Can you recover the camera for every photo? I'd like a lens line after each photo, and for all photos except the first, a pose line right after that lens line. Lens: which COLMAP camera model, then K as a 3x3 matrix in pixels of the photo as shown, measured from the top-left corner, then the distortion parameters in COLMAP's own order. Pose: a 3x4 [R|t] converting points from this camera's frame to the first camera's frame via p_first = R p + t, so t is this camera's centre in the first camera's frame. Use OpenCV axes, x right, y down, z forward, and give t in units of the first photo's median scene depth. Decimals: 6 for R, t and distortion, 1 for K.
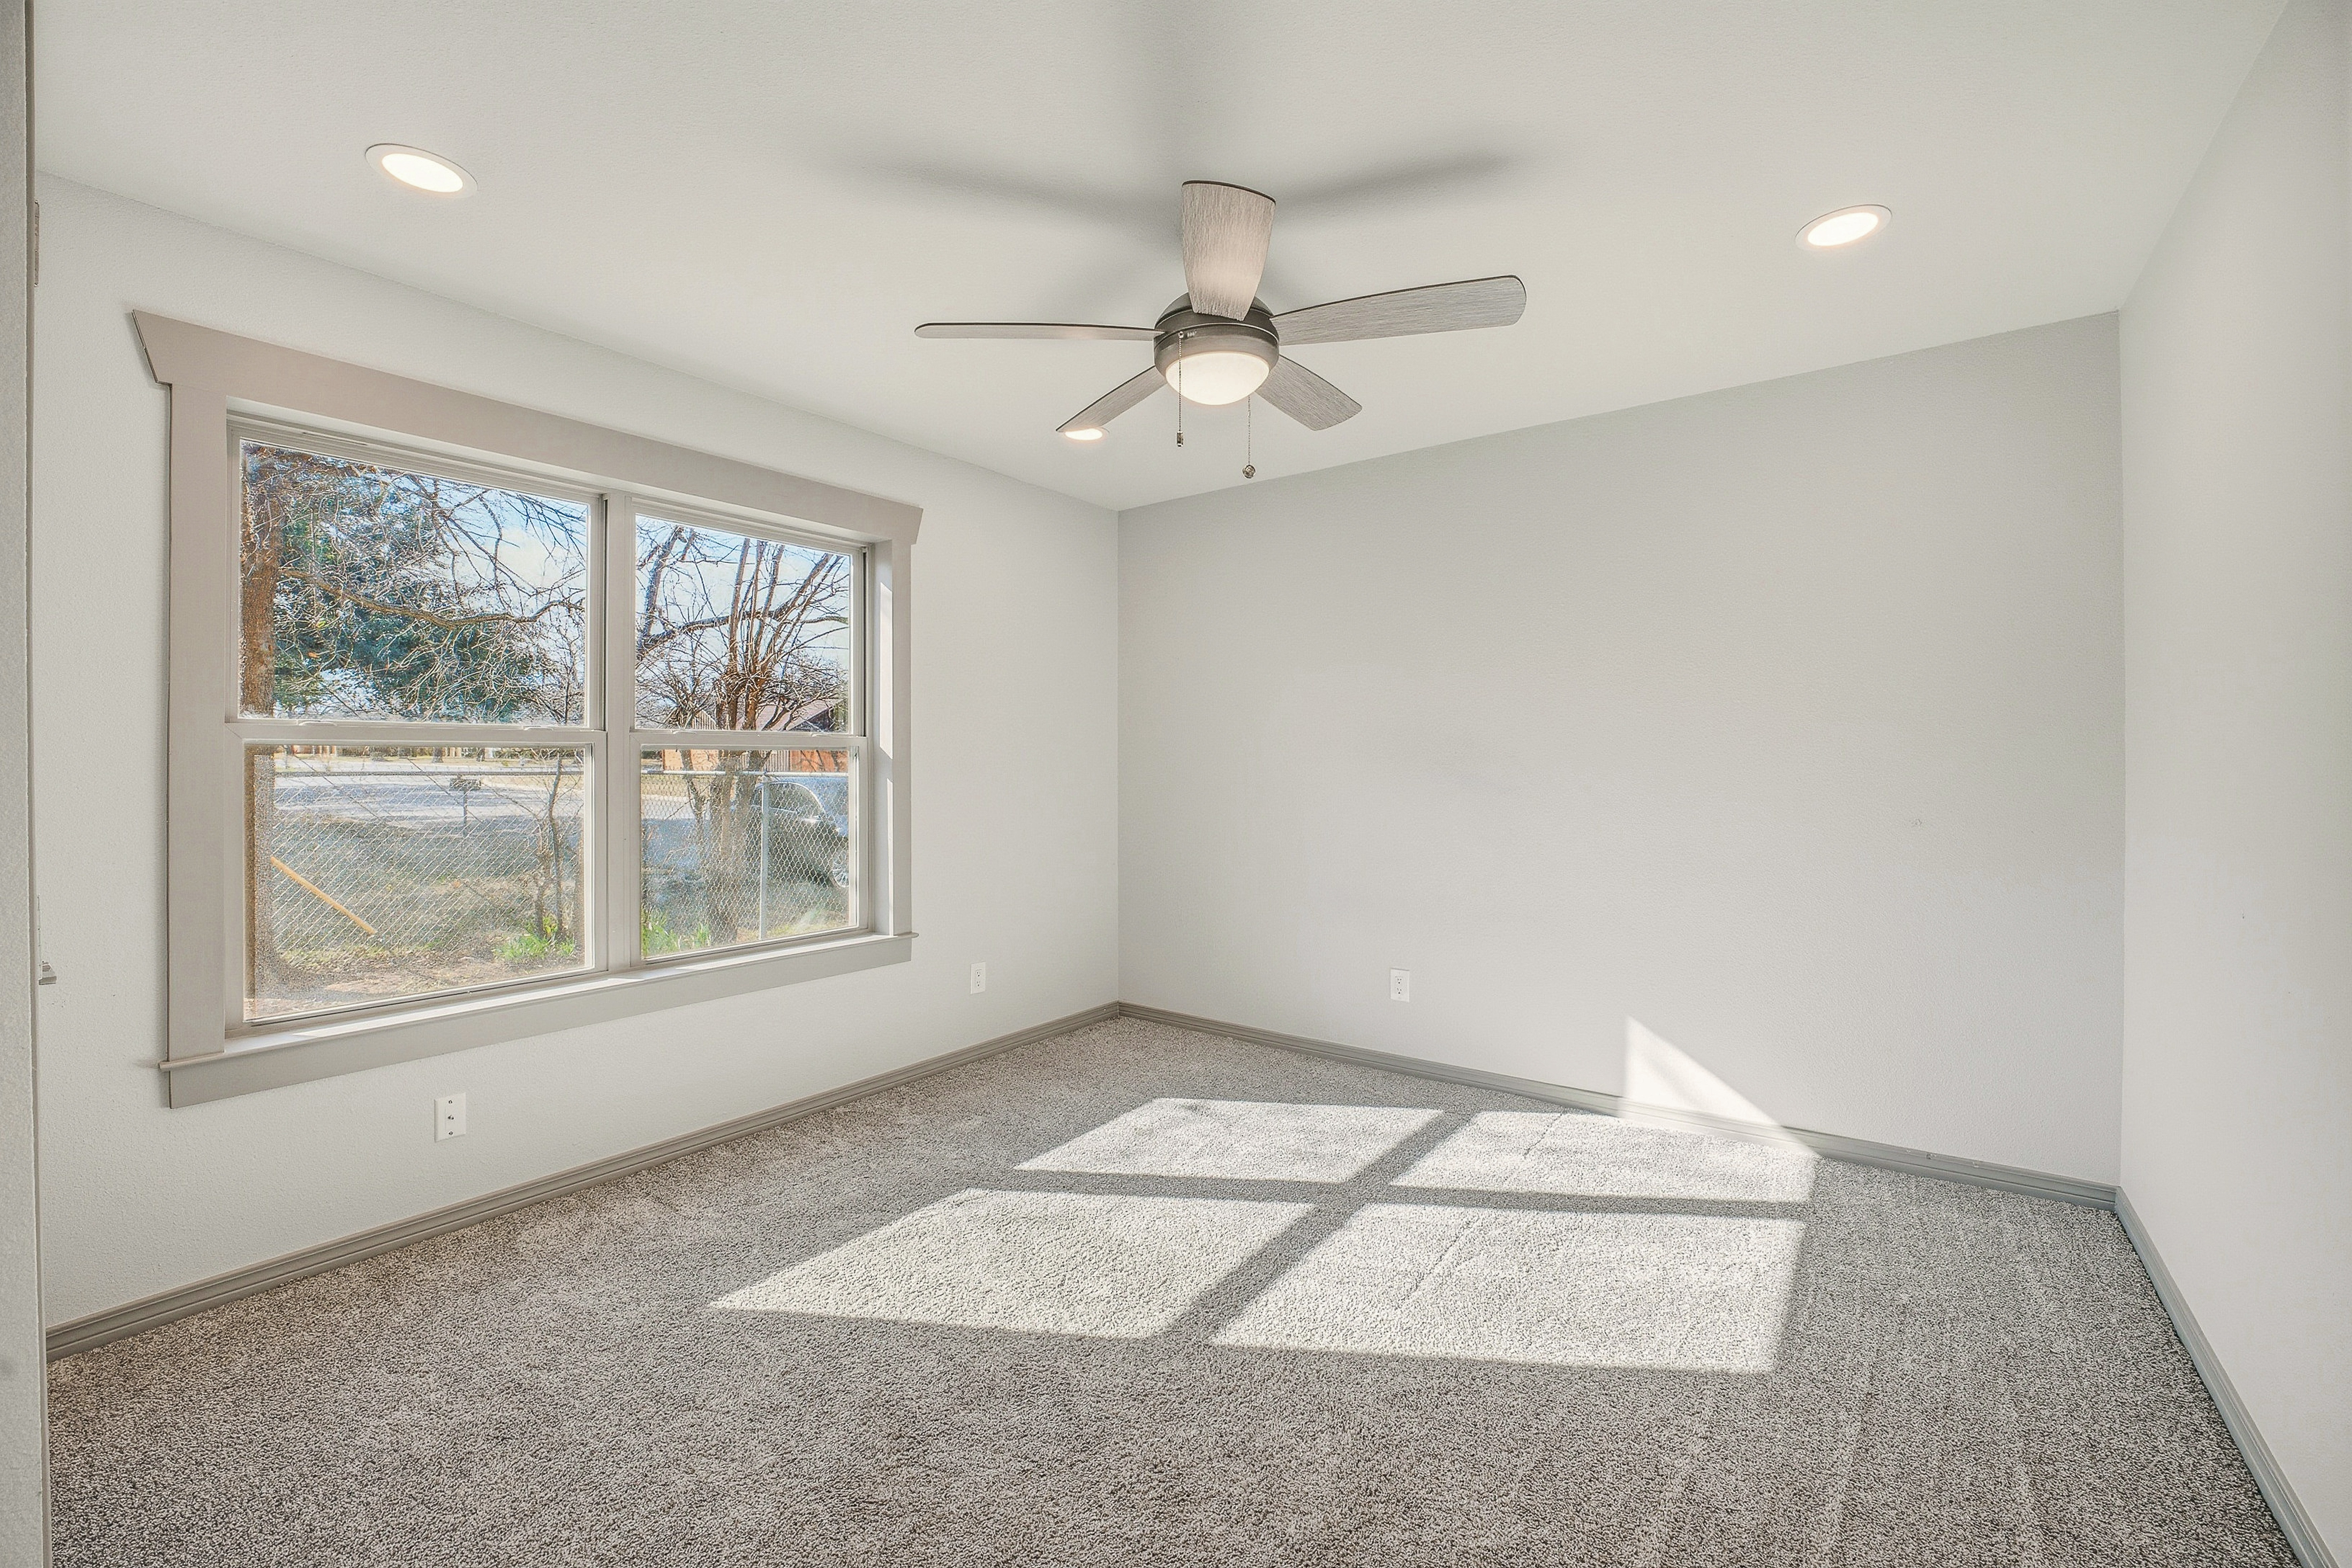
lens RADIAL K [[957.5, 0, 1174.4], [0, 957.5, 770.1], [0, 0, 1]] dist [-0.020529, -0.000167]
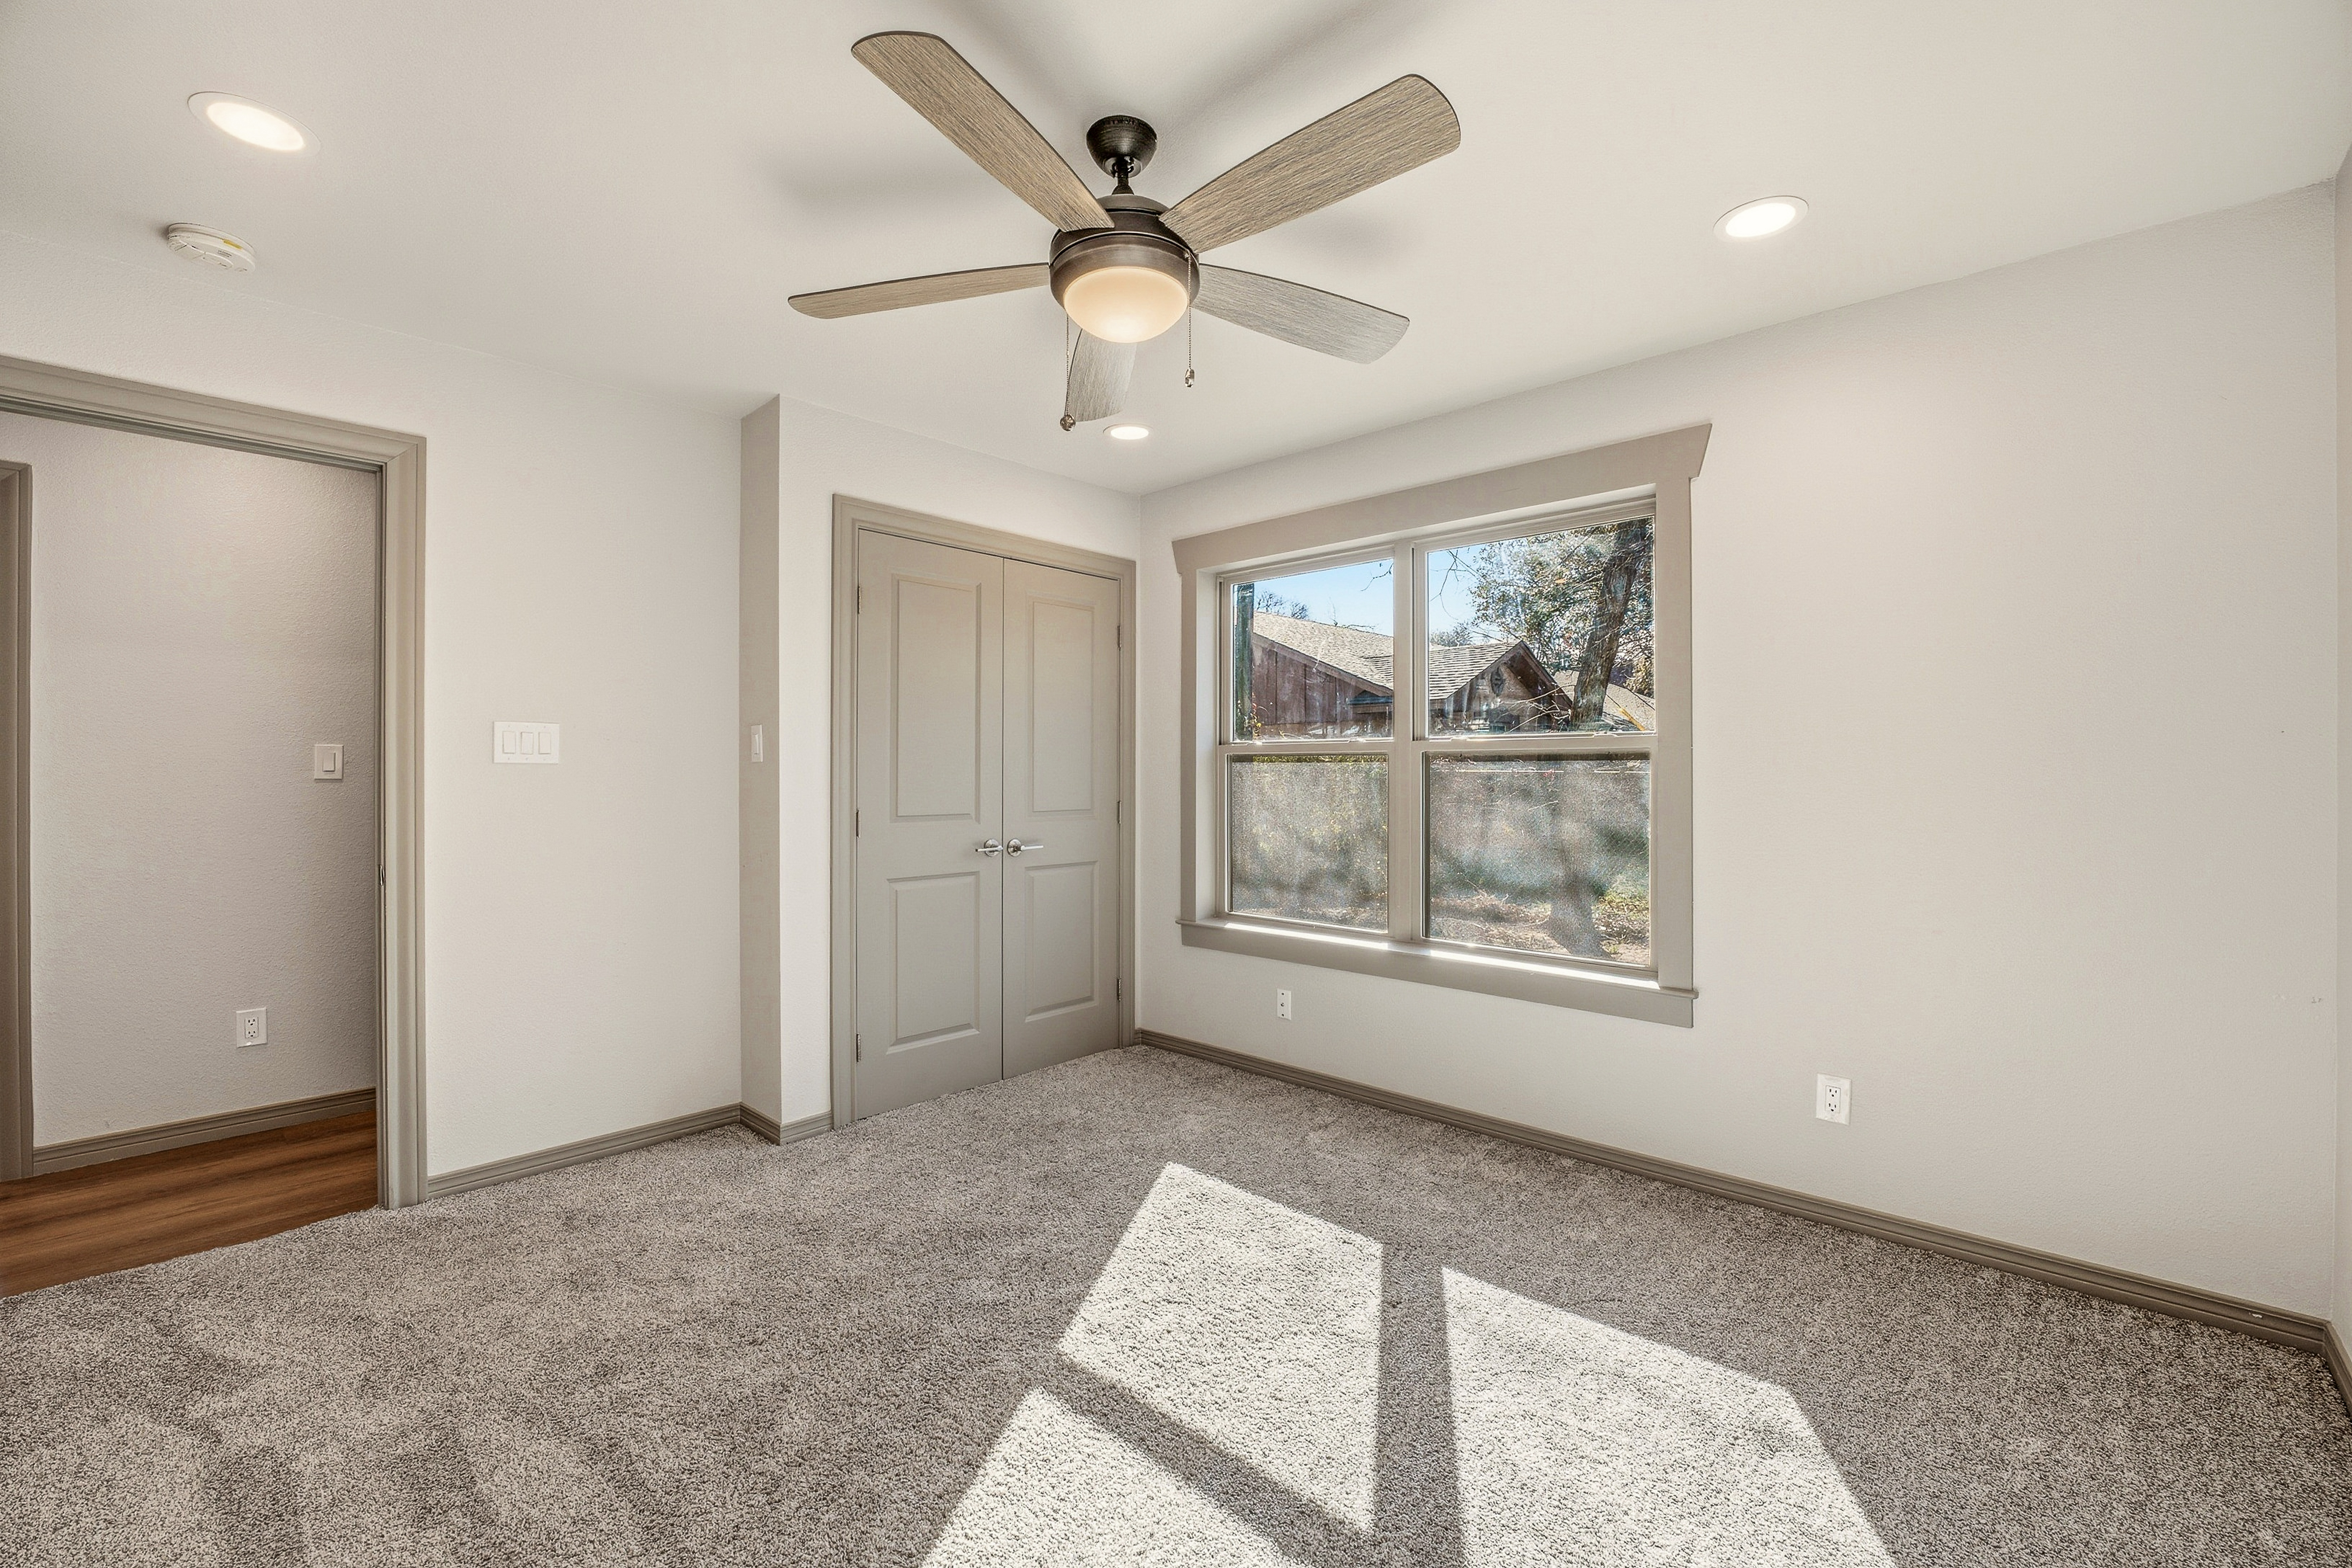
lens RADIAL K [[957.5, 0, 1174.4], [0, 957.5, 770.1], [0, 0, 1]] dist [-0.020529, -0.000167]
pose [[-0.102828, 0.002659, -0.994696, 0.710558], [-0.007573, 0.999965, 0.003456, -0.007140], [0.994670, 0.007888, -0.102804, 0.919813]]
